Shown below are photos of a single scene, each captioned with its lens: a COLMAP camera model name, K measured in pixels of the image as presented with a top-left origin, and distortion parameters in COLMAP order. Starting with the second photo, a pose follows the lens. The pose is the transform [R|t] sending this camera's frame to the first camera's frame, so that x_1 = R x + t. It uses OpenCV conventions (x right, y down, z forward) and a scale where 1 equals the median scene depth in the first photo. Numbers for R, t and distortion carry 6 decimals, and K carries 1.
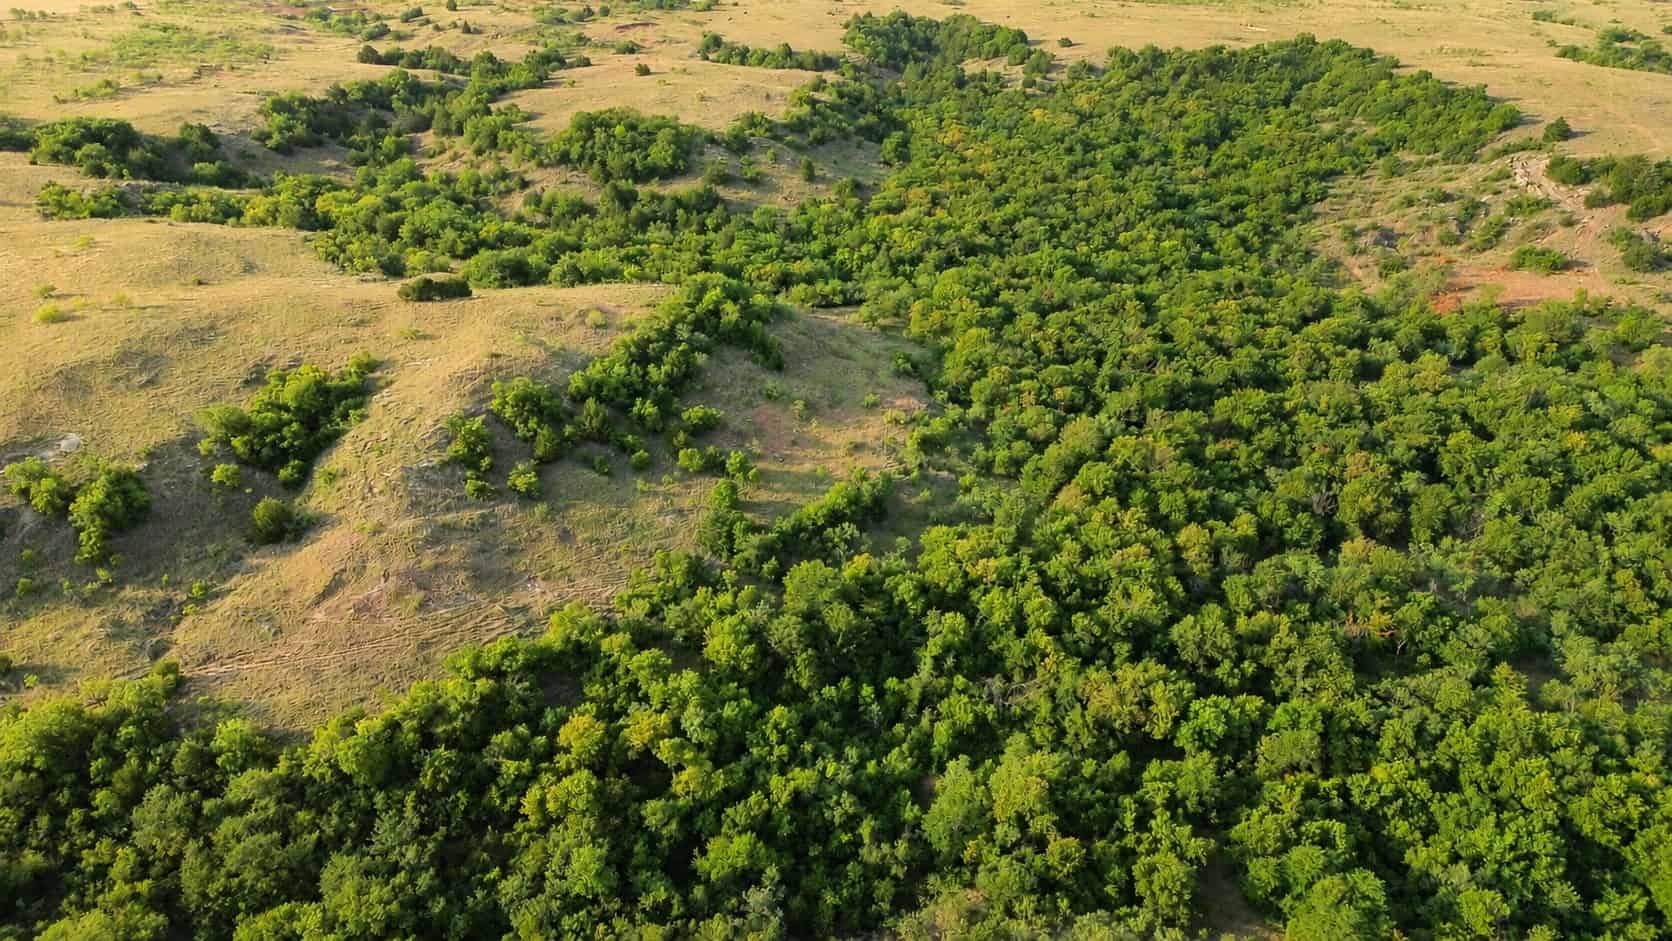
lens RADIAL K [[1179.3, 0, 836.4], [0, 1179.3, 460.5], [0, 0, 1]] dist [0.065579, -0.060160]
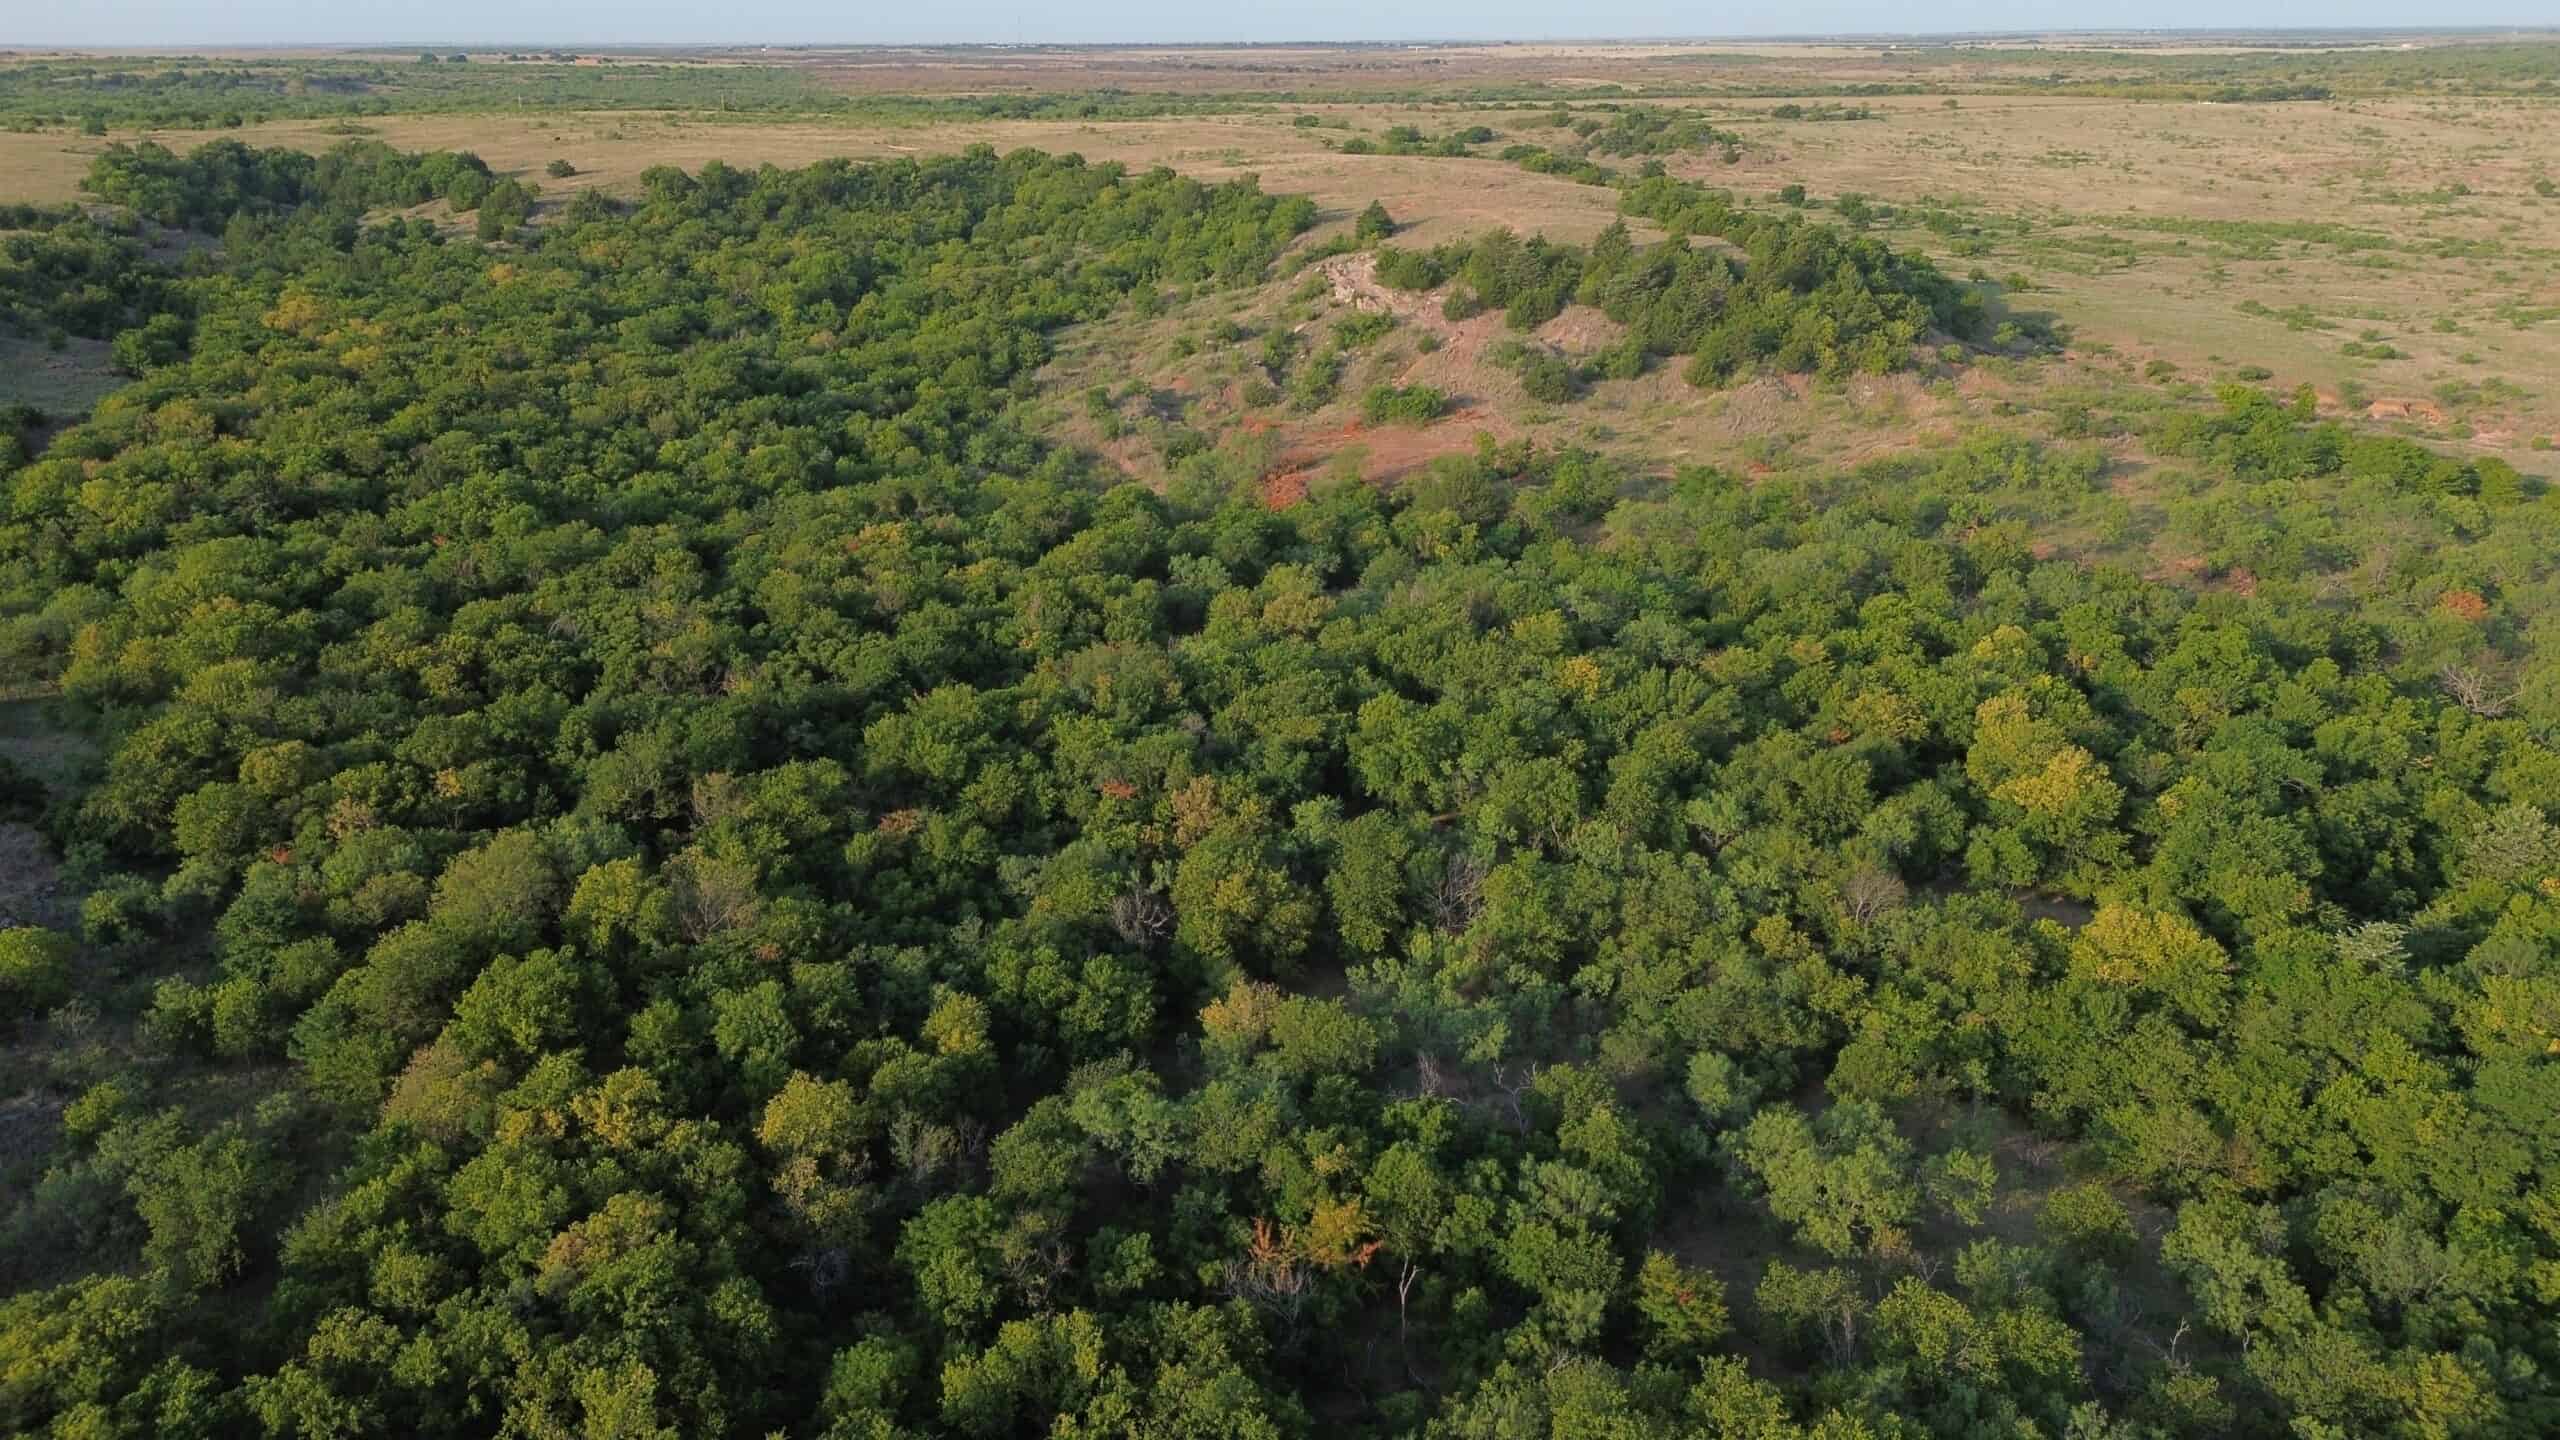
lens RADIAL K [[1810.4, 0, 1291.2], [0, 1810.4, 706.9], [0, 0, 1]] dist [0.070533, -0.071847]
pose [[0.876088, -0.178035, 0.448077, 0.162101], [0.222180, 0.973849, -0.047470, 0.005719], [-0.427909, 0.141142, 0.892734, 0.355974]]
